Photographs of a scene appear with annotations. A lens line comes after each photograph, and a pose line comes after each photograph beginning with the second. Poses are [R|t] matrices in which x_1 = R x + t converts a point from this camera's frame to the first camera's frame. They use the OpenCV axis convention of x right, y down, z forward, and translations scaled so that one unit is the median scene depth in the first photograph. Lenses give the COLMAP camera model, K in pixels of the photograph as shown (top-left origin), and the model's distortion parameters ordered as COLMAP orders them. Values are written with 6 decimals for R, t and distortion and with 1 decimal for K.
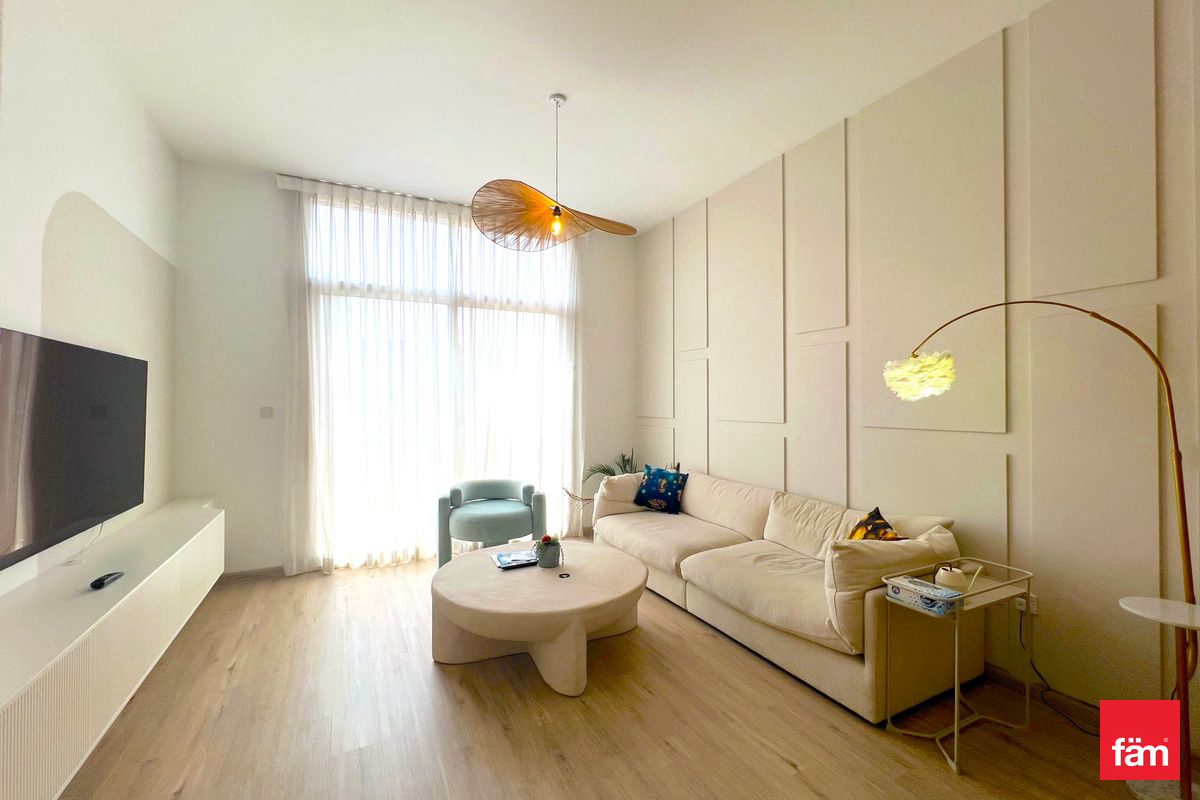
lens RADIAL K [[492.0, 0, 601.1], [0, 492.0, 400.7], [0, 0, 1]] dist [0.000657, -0.000314]
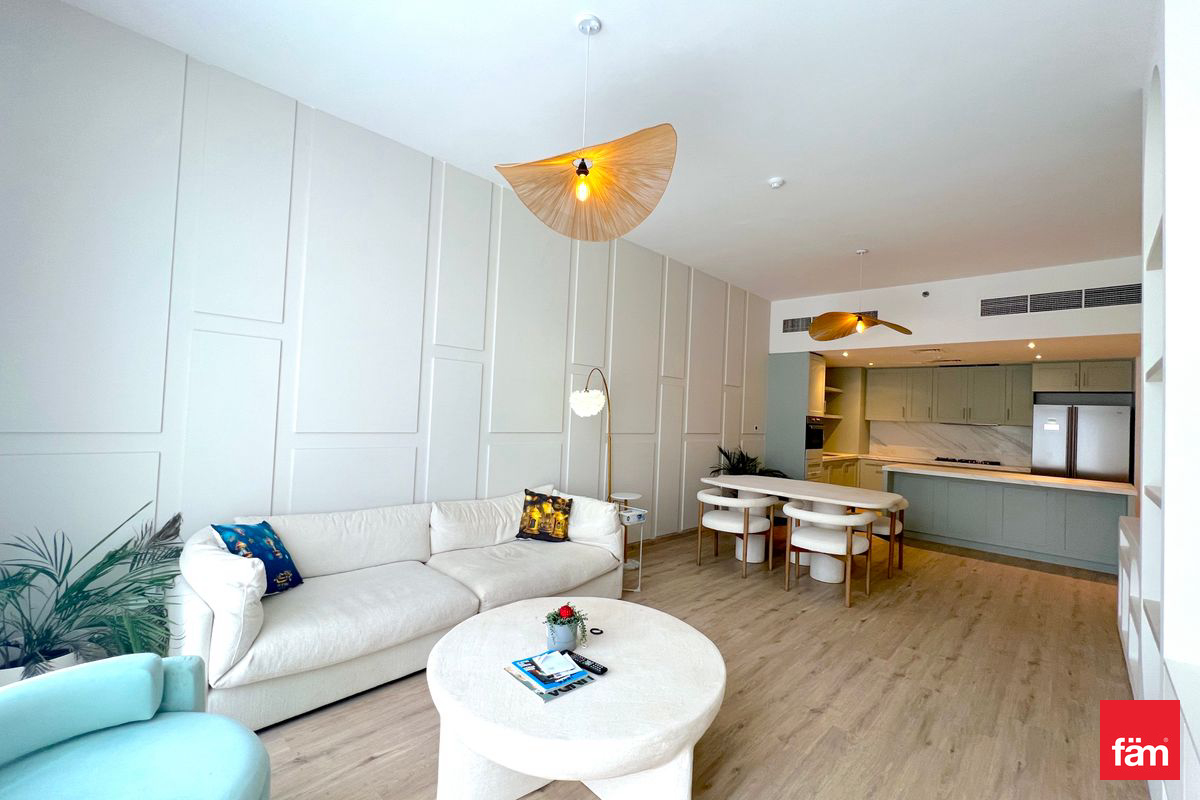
lens RADIAL K [[492.0, 0, 607.6], [0, 492.0, 398.3], [0, 0, 1]] dist [0.000657, -0.000314]
pose [[-0.340452, 0.018779, 0.940074, -0.578835], [-0.045850, 0.998280, -0.036547, -0.001692], [-0.939143, -0.055545, -0.339006, 0.872187]]
